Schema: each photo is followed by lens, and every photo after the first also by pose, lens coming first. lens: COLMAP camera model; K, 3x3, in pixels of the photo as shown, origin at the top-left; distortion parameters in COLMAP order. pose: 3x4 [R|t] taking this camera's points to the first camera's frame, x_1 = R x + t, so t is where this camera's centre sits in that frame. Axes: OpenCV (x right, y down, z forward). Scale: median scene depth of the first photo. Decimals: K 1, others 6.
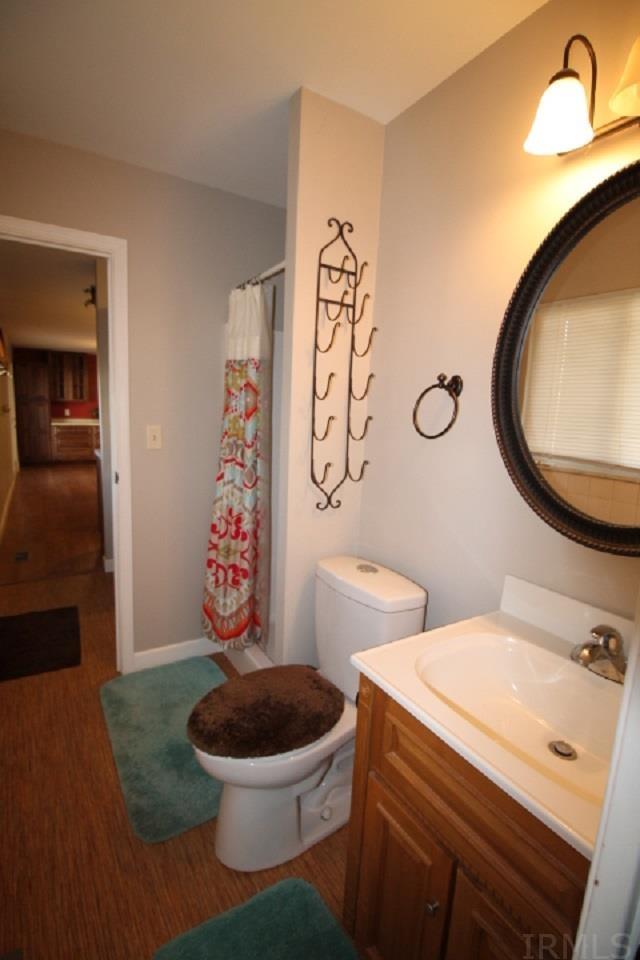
lens RADIAL K [[447.4, 0, 320.0], [0, 447.4, 480.0], [0, 0, 1]] dist [-0.017824, -0.000860]
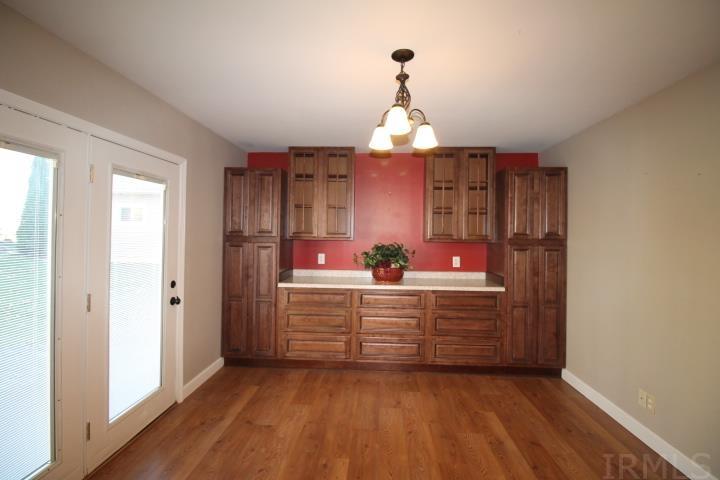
lens RADIAL K [[335.5, 0, 360.6], [0, 335.5, 228.7], [0, 0, 1]] dist [-0.017824, -0.000860]
pose [[0.813195, -0.036492, -0.580846, -0.301235], [-0.074573, 0.983272, -0.166179, -0.128883], [0.577194, 0.178451, 0.796871, 0.722509]]
